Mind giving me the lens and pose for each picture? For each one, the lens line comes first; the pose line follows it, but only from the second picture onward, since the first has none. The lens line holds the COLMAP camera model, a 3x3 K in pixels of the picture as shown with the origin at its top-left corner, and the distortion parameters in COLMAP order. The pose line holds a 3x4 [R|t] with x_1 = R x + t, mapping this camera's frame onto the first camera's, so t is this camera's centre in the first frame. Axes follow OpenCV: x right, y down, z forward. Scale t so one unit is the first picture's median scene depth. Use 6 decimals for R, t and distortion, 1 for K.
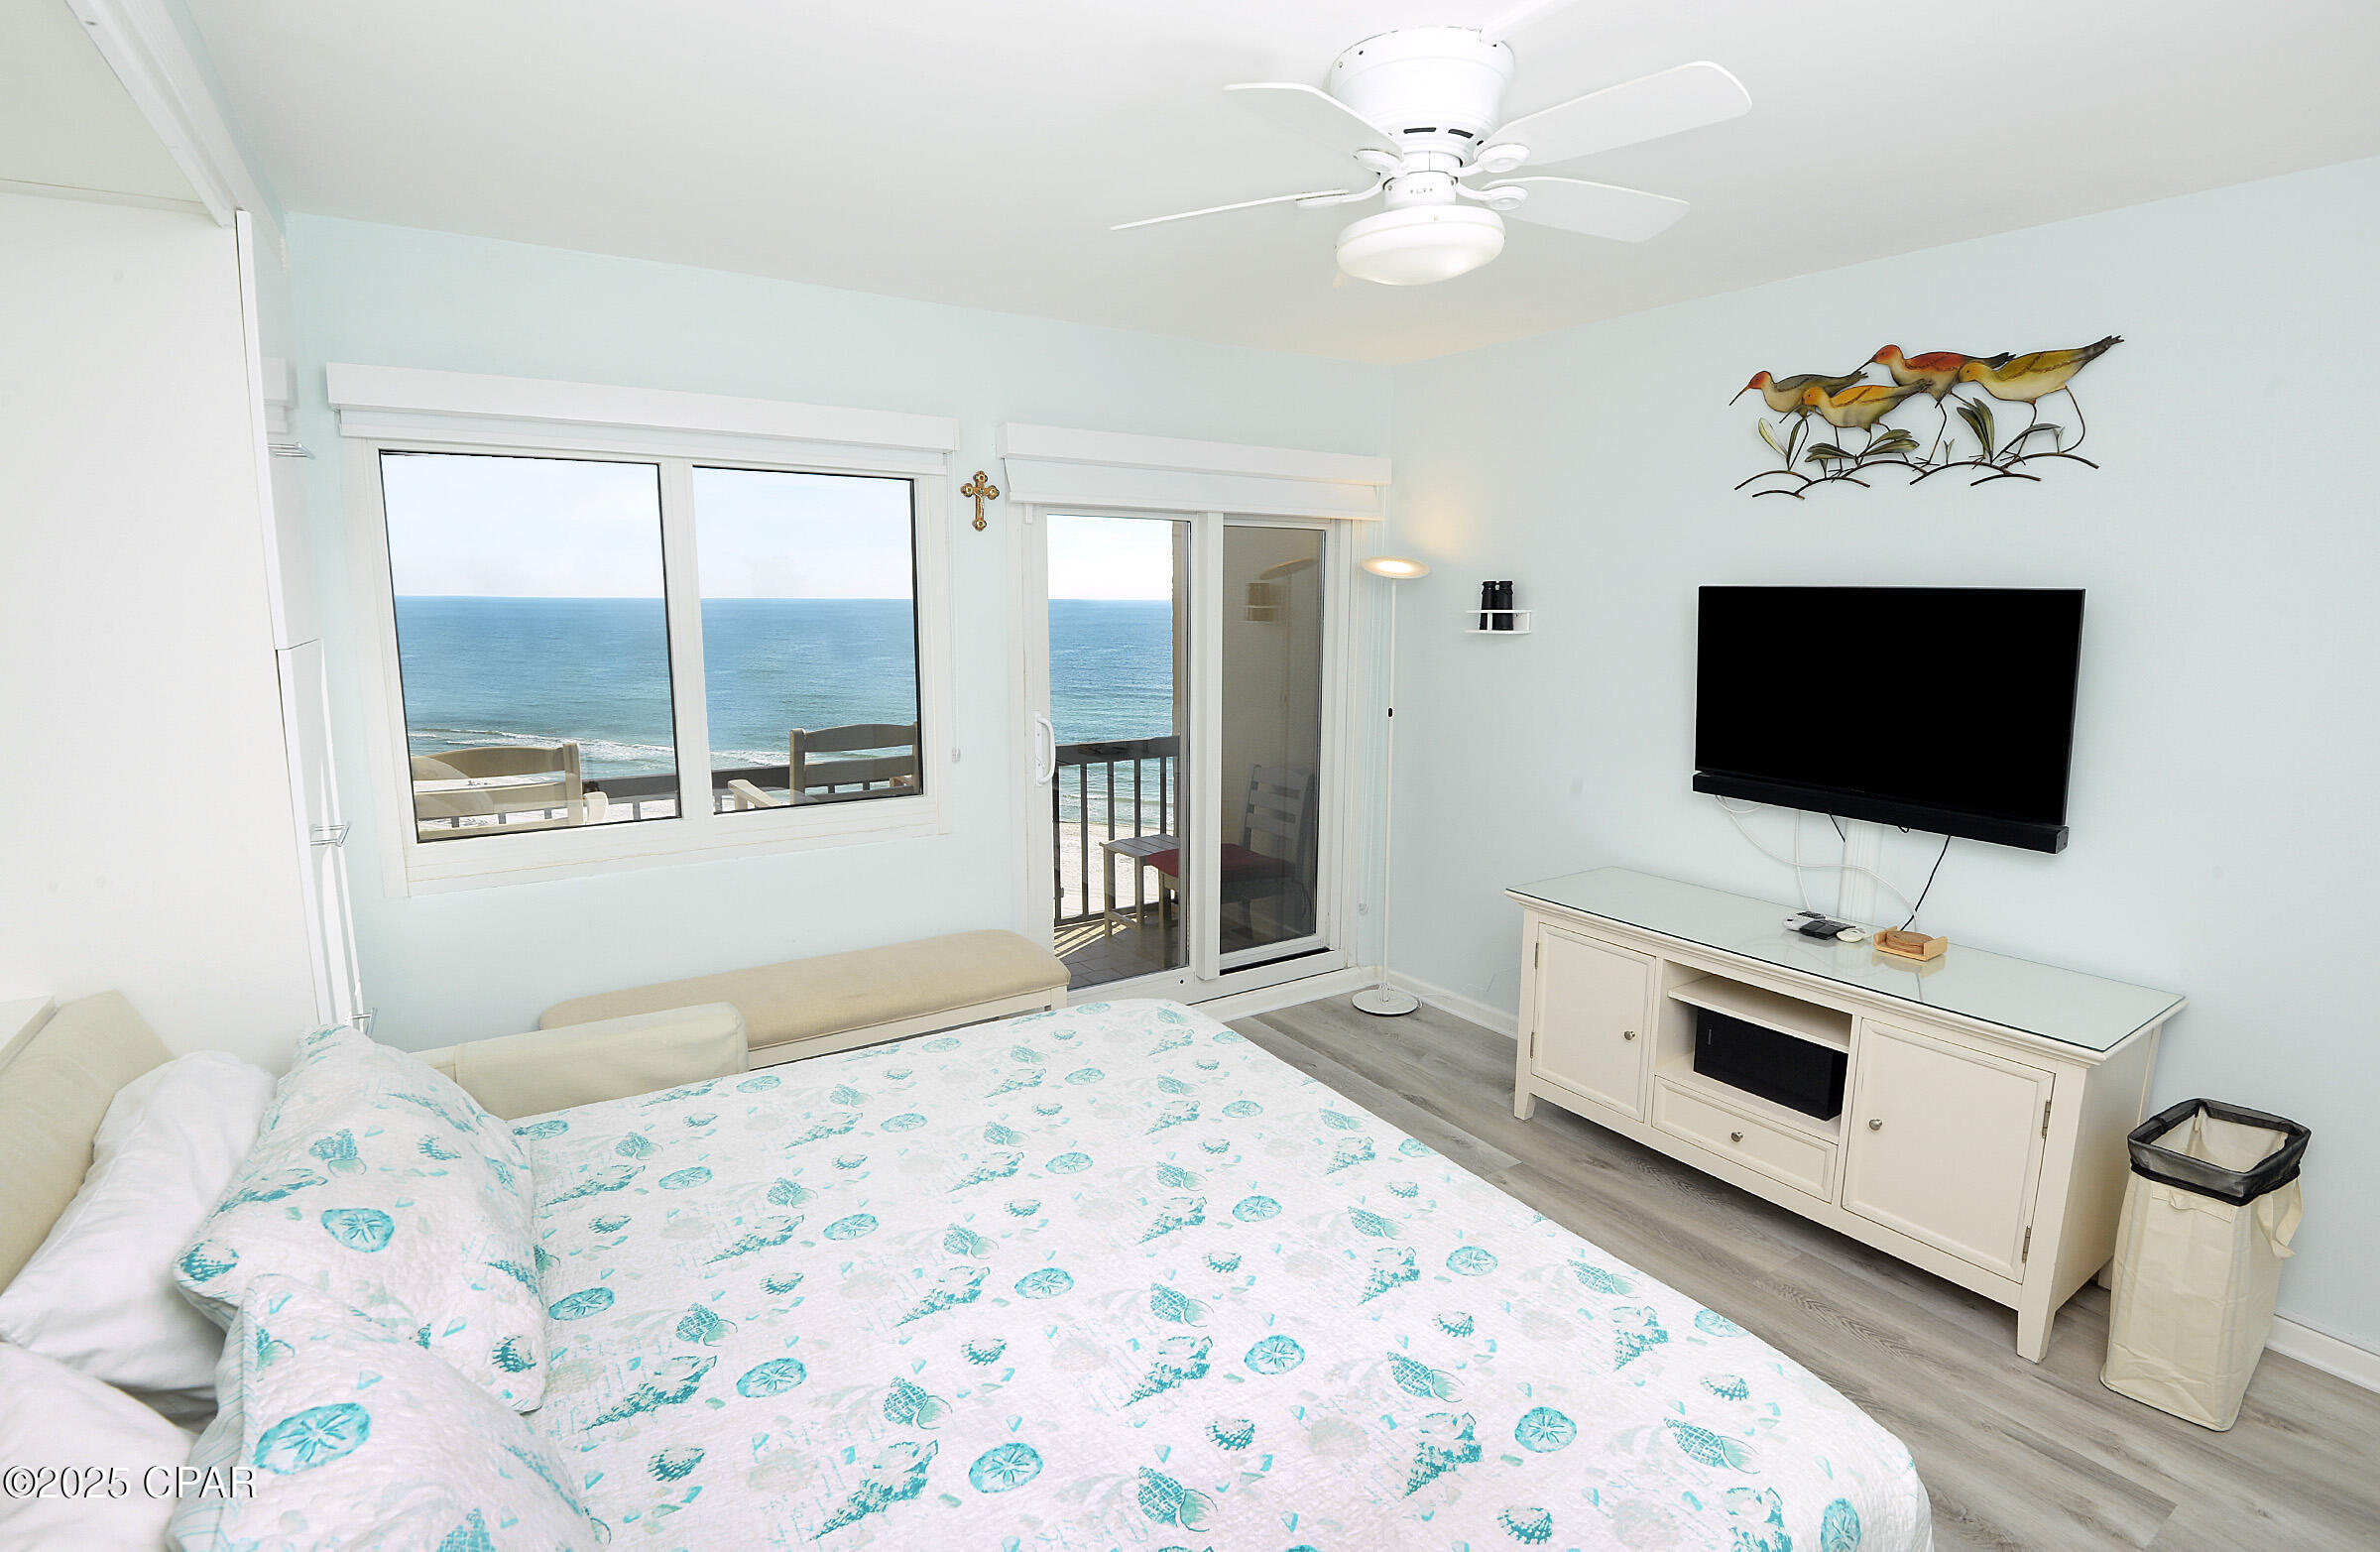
lens RADIAL K [[1140.6, 0, 1154.9], [0, 1140.6, 751.2], [0, 0, 1]] dist [-0.019043, -0.000718]
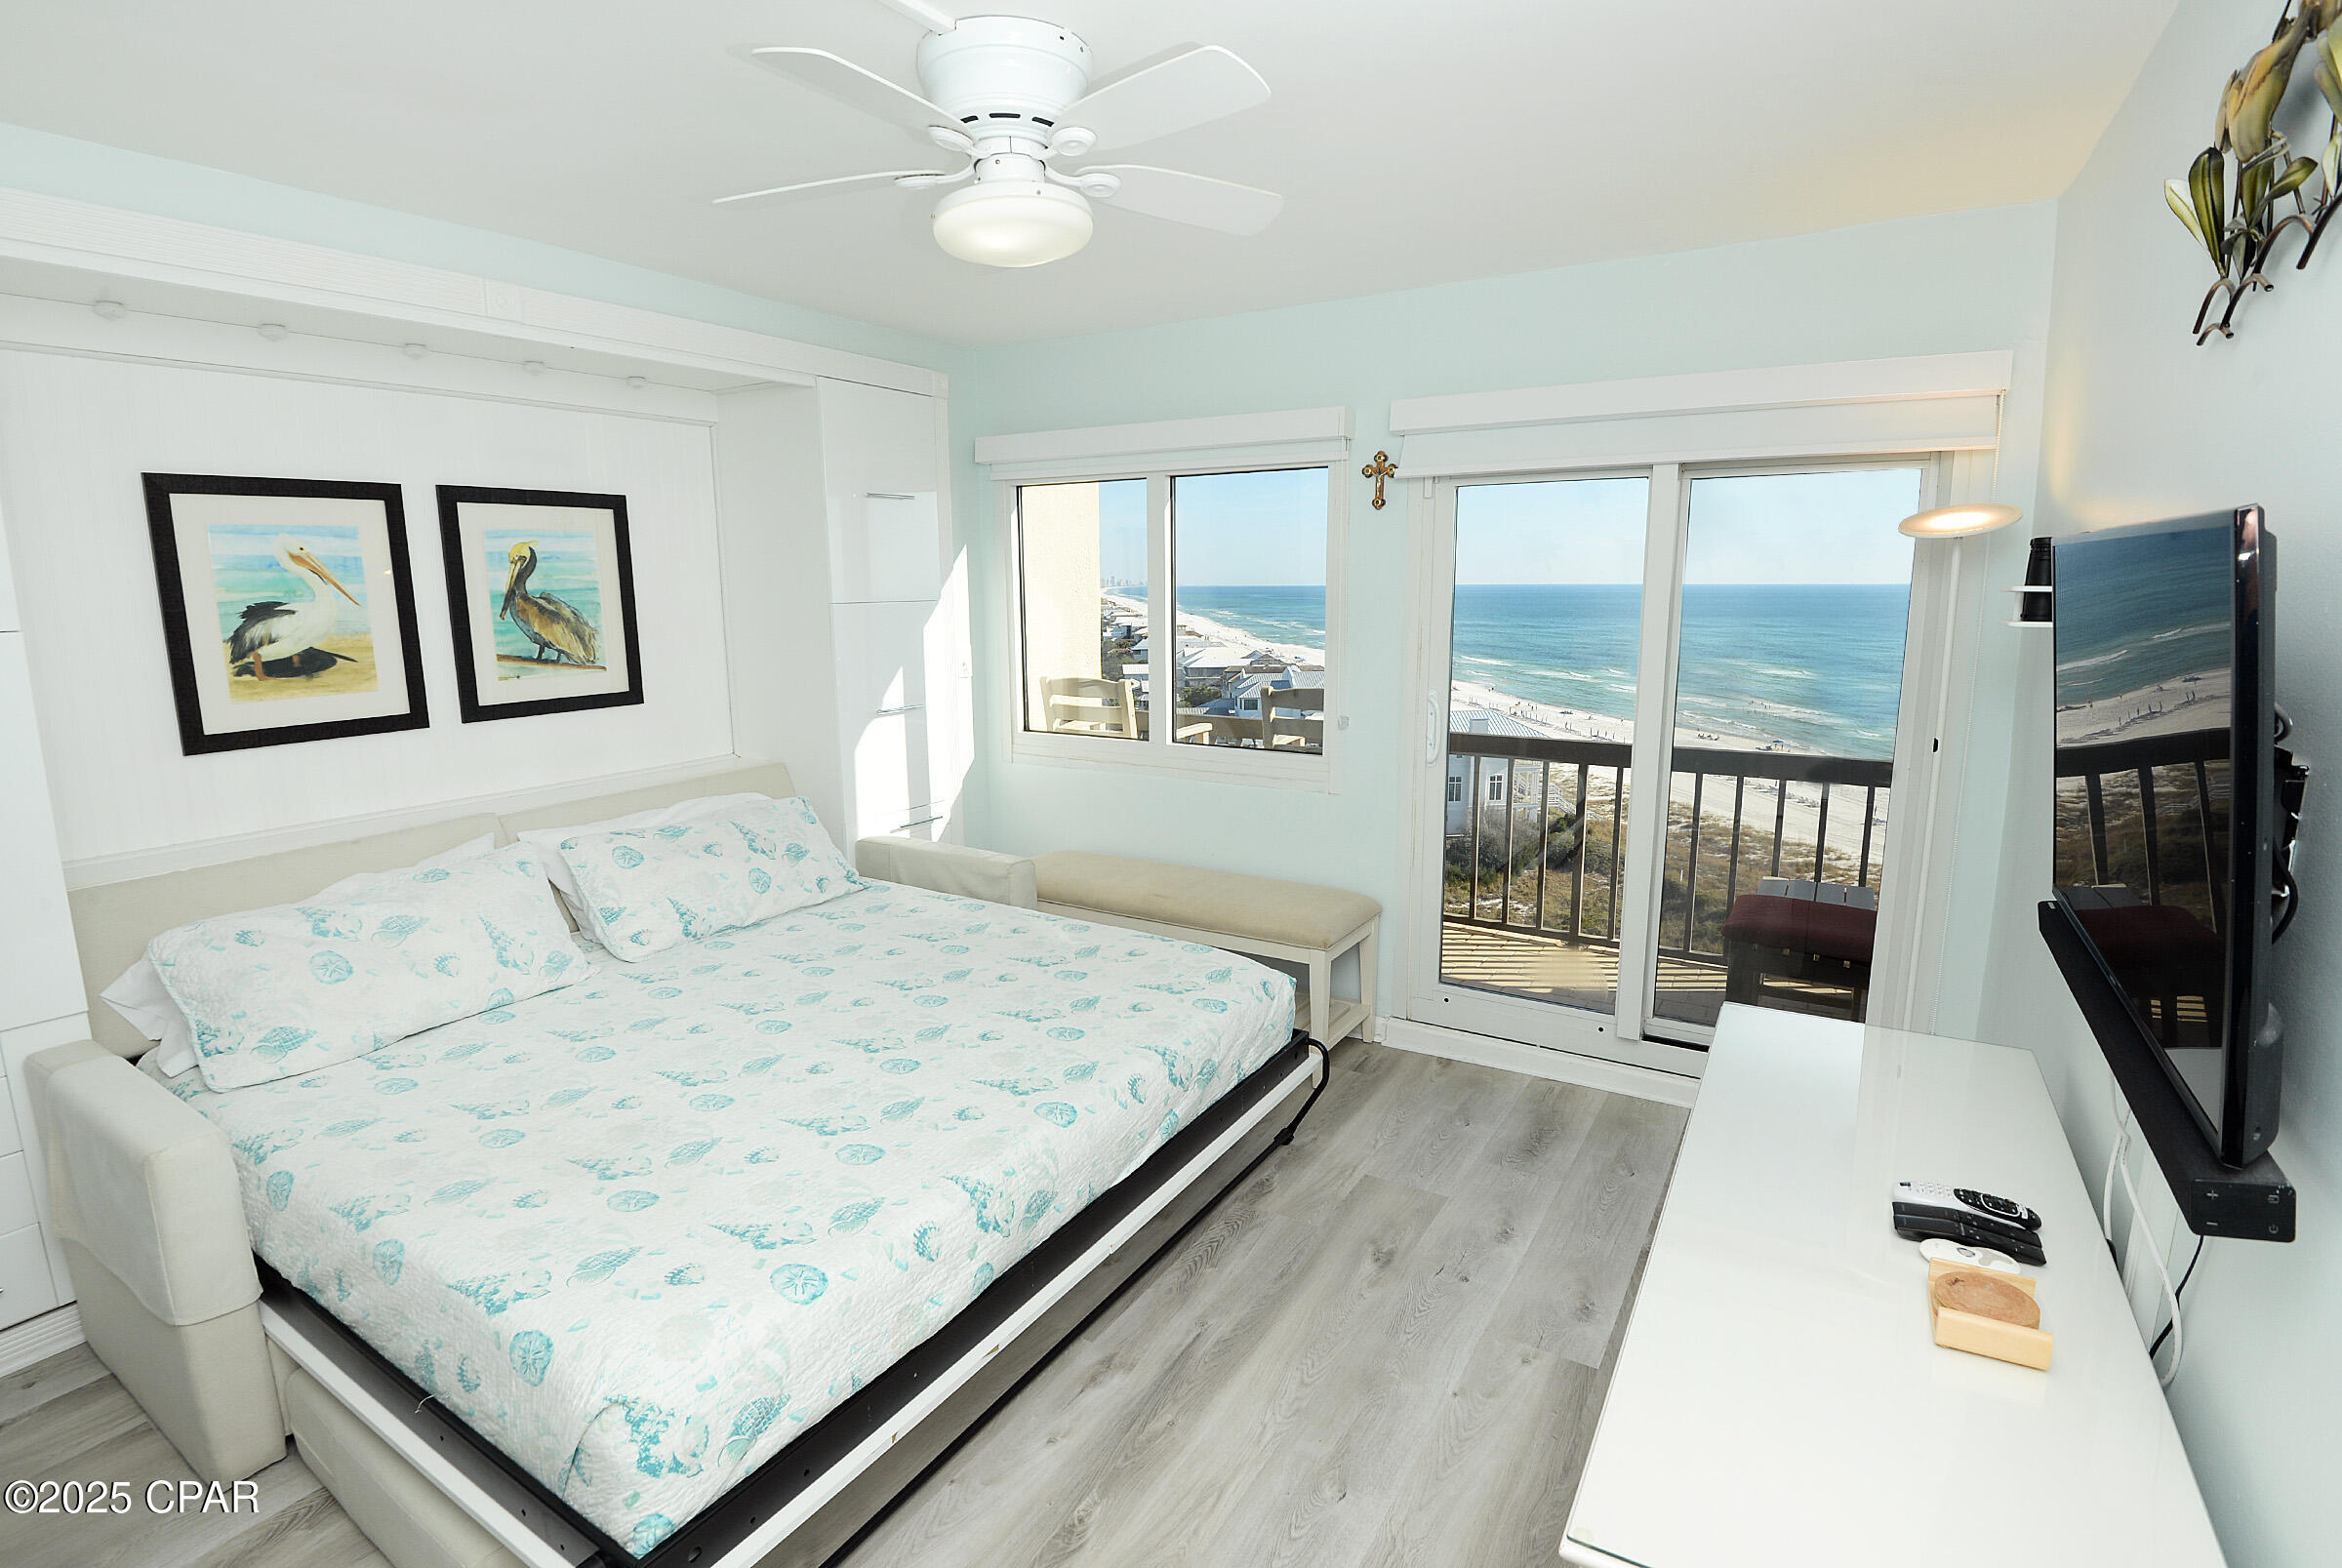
lens RADIAL K [[1115.7, 0, 1167.9], [0, 1115.7, 788.1], [0, 0, 1]] dist [0.002870, -0.000459]
pose [[0.429473, 0.157870, -0.889174, 0.706222], [-0.118979, 0.985910, 0.117578, -0.041576], [0.895208, 0.055297, 0.442205, 0.399284]]
